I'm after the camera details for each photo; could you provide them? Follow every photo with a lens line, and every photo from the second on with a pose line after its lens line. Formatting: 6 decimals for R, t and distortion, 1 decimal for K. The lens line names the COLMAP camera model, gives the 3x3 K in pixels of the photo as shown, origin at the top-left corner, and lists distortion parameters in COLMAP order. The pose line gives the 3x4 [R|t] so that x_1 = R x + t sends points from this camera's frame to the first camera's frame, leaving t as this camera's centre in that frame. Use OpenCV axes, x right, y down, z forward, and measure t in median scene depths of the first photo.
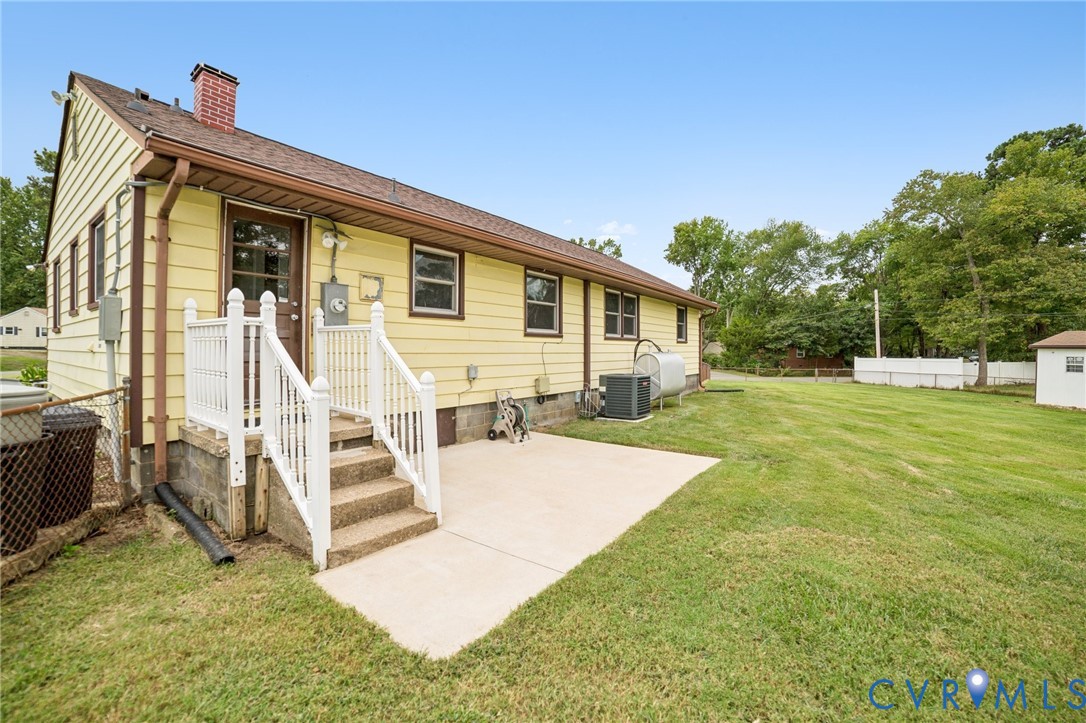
lens RADIAL K [[449.1, 0, 546.6], [0, 449.1, 351.9], [0, 0, 1]] dist [-0.102938, 0.039519]
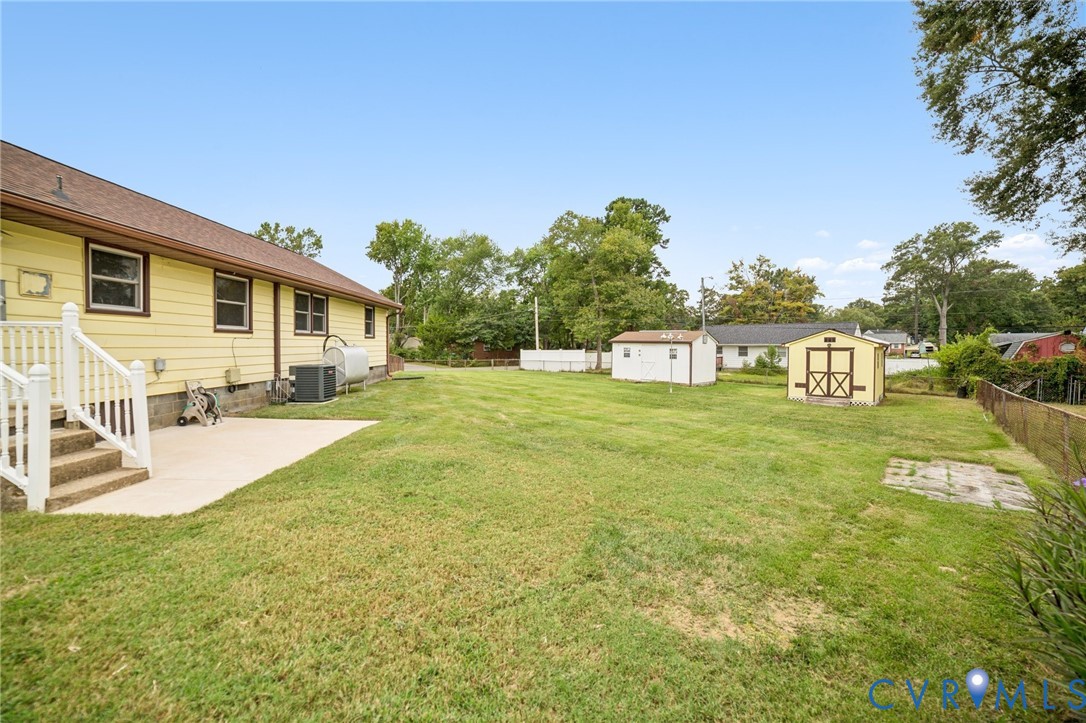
lens RADIAL K [[449.1, 0, 546.6], [0, 449.1, 351.9], [0, 0, 1]] dist [-0.102938, 0.039519]
pose [[0.804845, -0.011786, 0.593368, -0.012724], [0.004751, 0.999899, 0.013416, 0.003136], [-0.593466, -0.007979, 0.804820, -0.281591]]
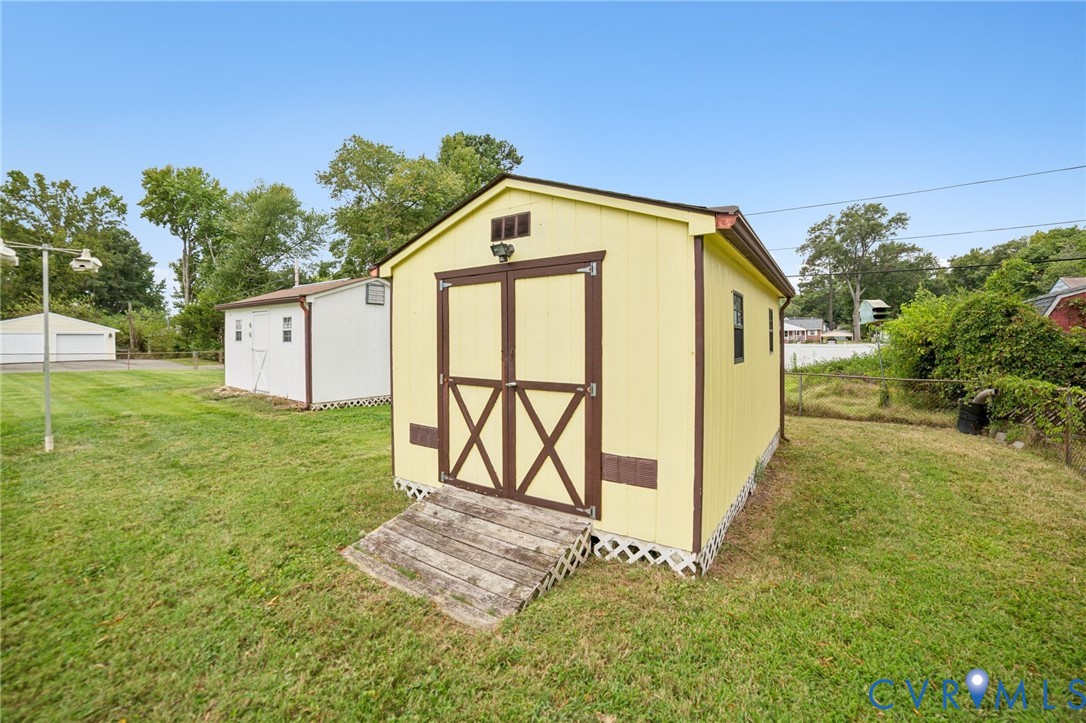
lens RADIAL K [[444.5, 0, 546.6], [0, 444.5, 348.3], [0, 0, 1]] dist [-0.106159, 0.035593]
pose [[0.718680, -0.024671, 0.694903, 1.270347], [0.014056, 0.999682, 0.020954, 0.059120], [-0.695199, -0.005292, 0.718798, 0.045230]]
